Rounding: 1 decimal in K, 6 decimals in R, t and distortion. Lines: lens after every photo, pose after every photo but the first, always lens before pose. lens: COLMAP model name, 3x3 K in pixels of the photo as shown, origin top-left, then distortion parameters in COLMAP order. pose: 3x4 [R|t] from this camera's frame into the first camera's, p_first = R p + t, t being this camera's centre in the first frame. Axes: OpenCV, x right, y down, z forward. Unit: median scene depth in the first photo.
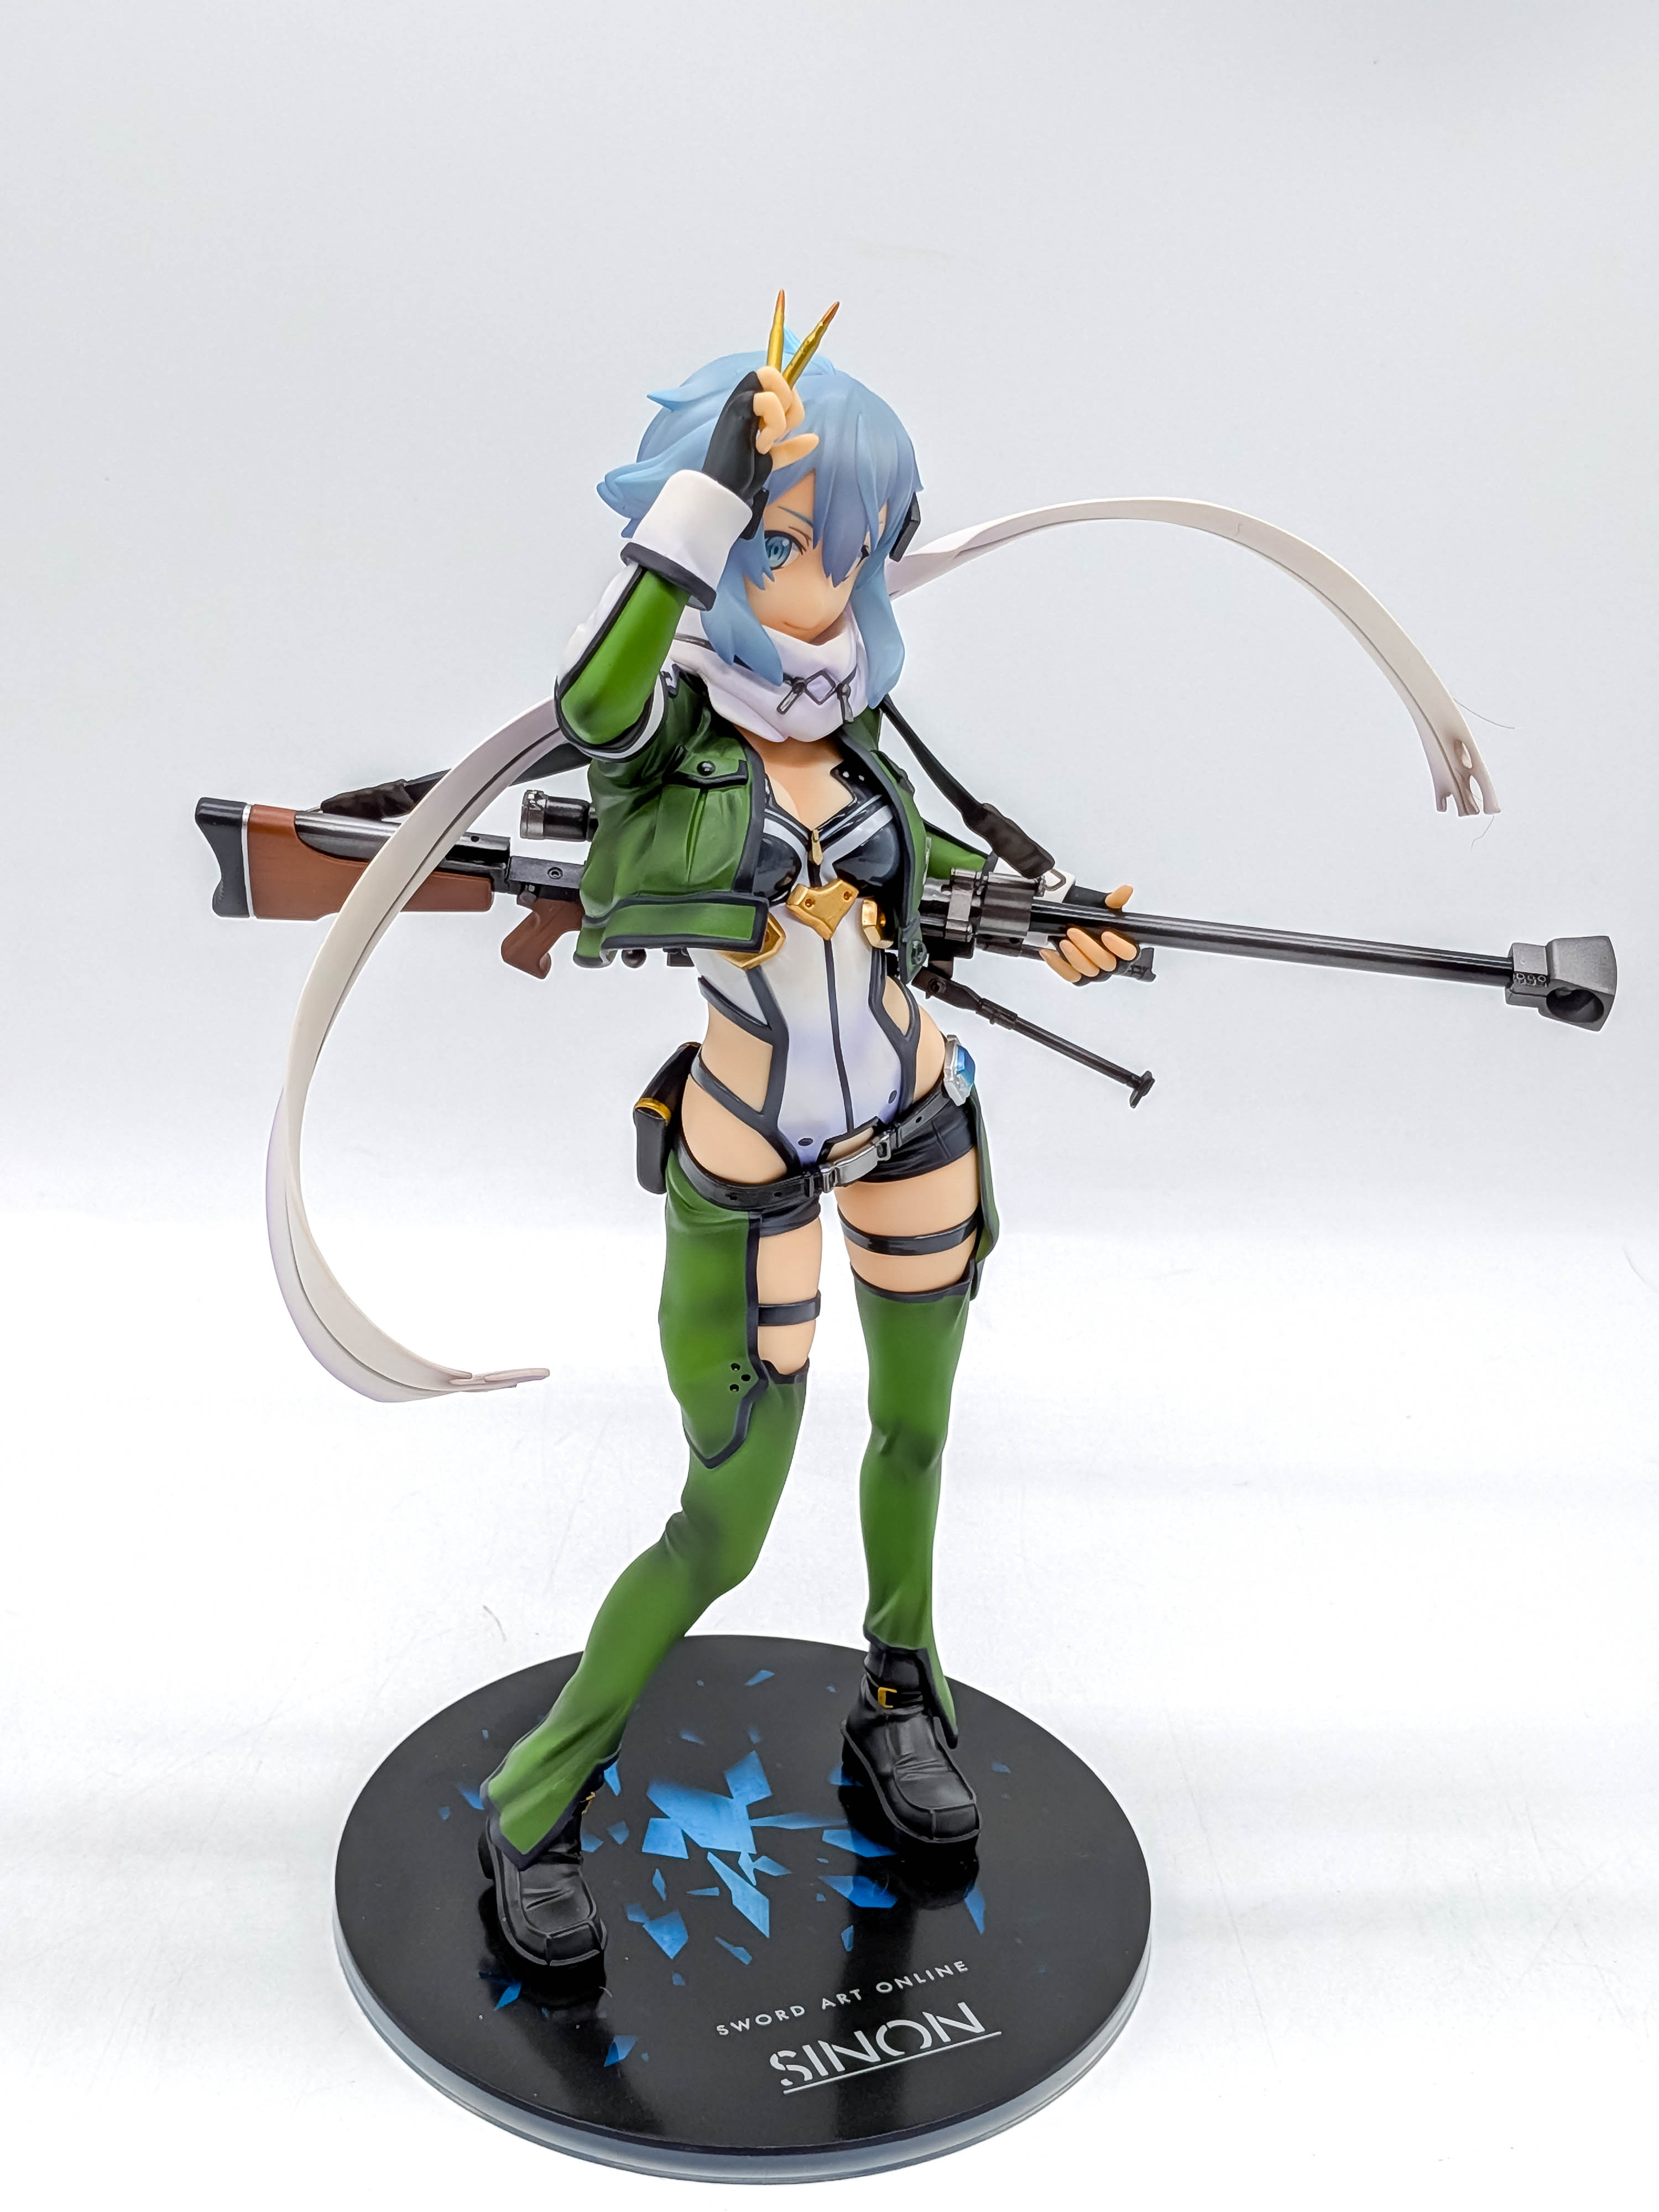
lens RADIAL K [[3344.6, 0, 752.6], [0, 3344.6, 1111.7], [0, 0, 1]] dist [0.215470, -0.094226]
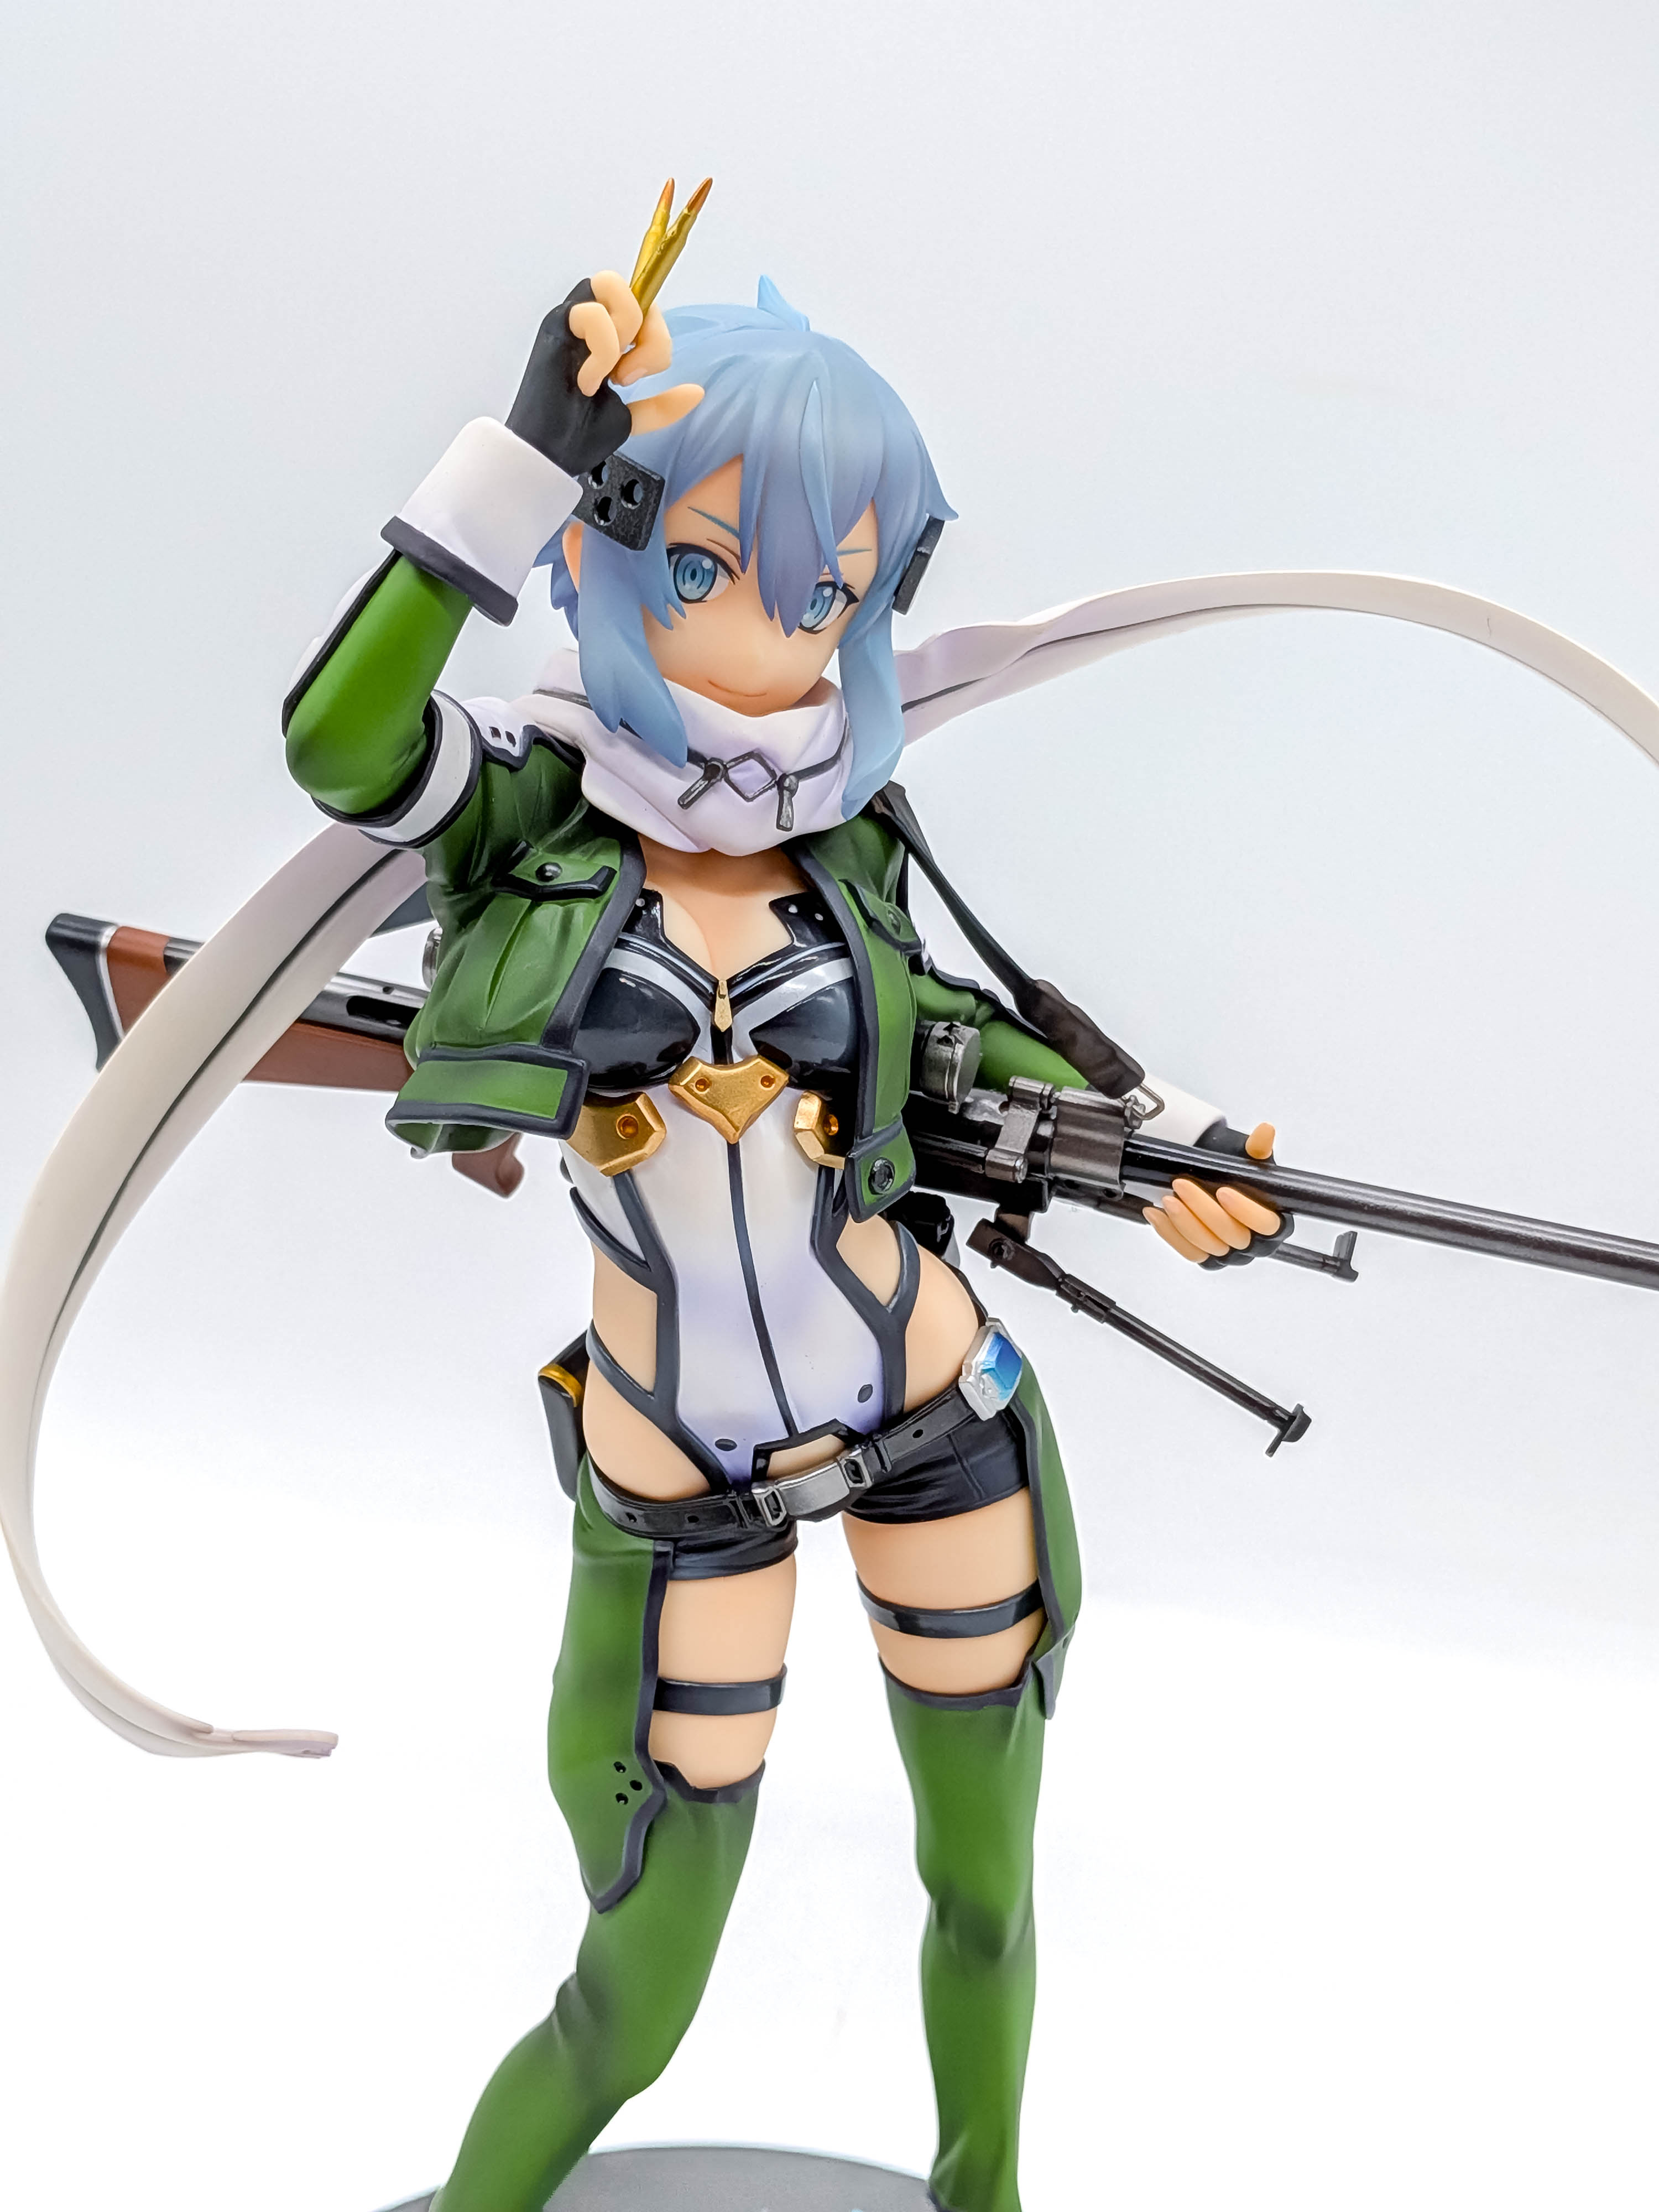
lens RADIAL K [[3334.6, 0, 829.5], [0, 3334.6, 1106.0], [0, 0, 1]] dist [0.145425, -0.034387]
pose [[0.963123, 0.078693, -0.257297, 0.207215], [-0.108235, 0.988804, -0.102725, 0.008350], [0.246333, 0.126786, 0.960857, 0.339721]]
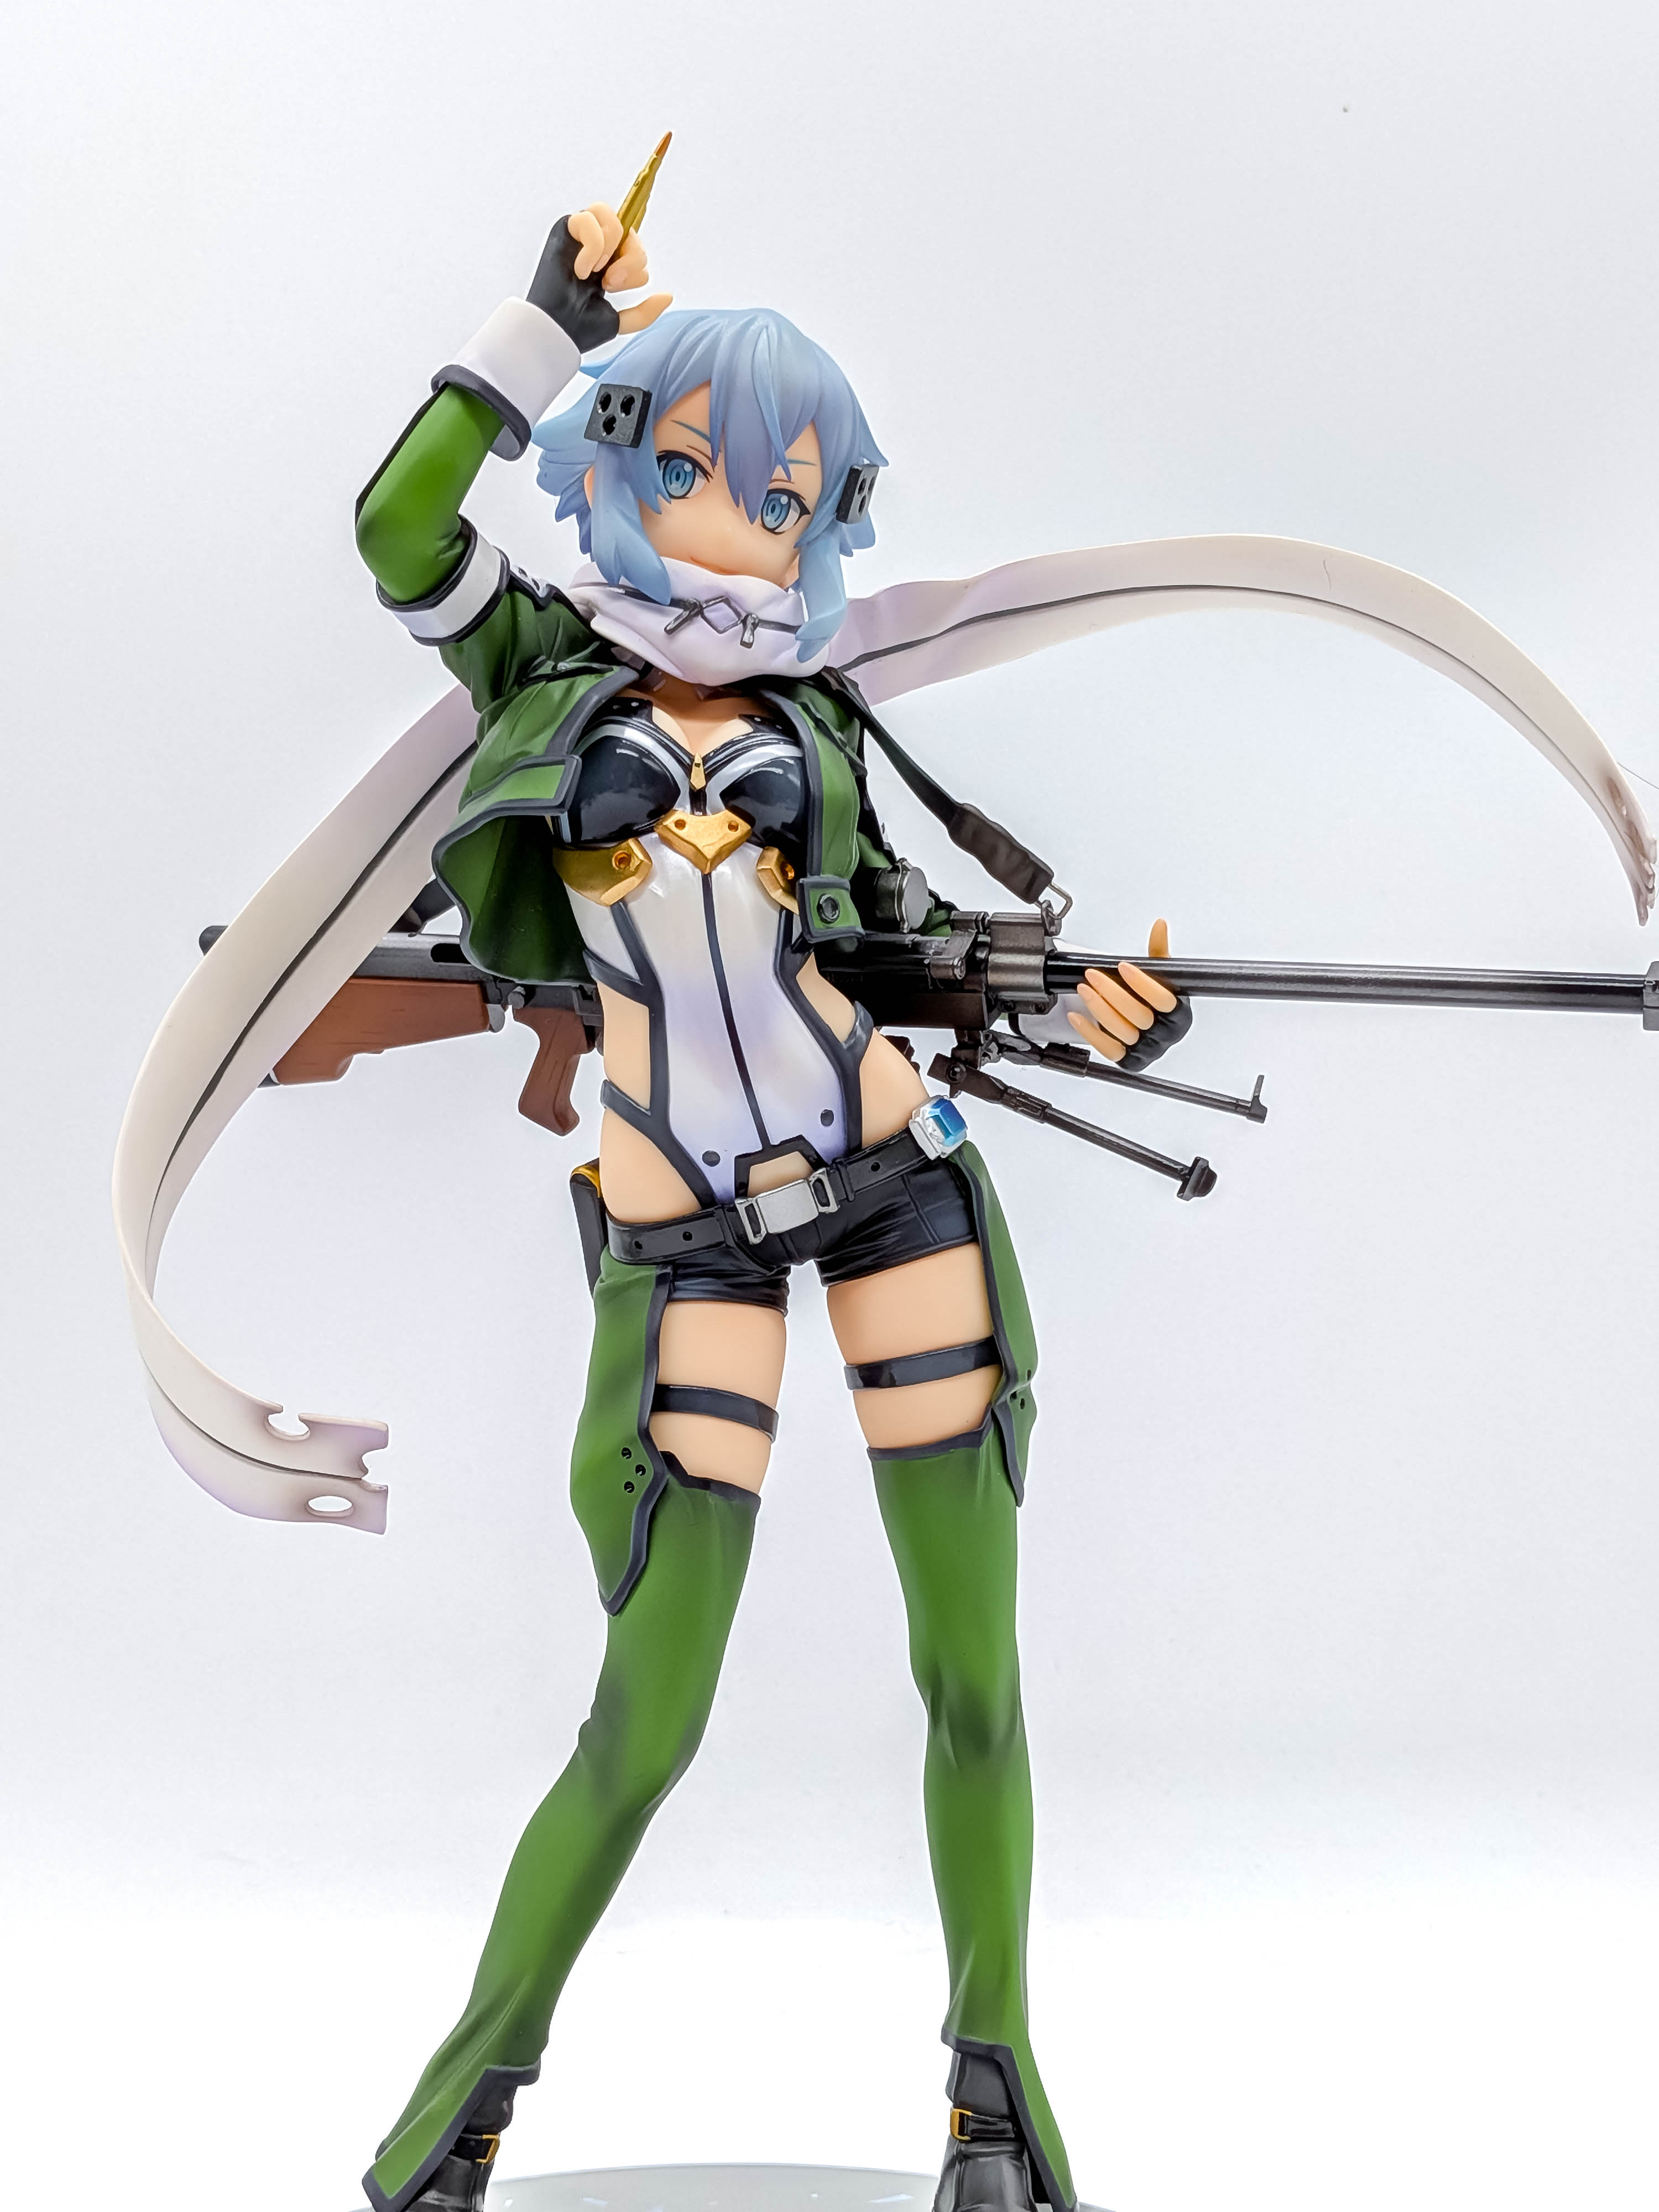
lens RADIAL K [[3328.1, 0, 739.7], [0, 3328.1, 1111.6], [0, 0, 1]] dist [0.123670, -0.042804]
pose [[0.928227, -0.058139, -0.367444, 0.324842], [-0.121193, 0.886572, -0.446433, 0.364361], [0.351721, 0.458922, 0.815894, 0.328898]]
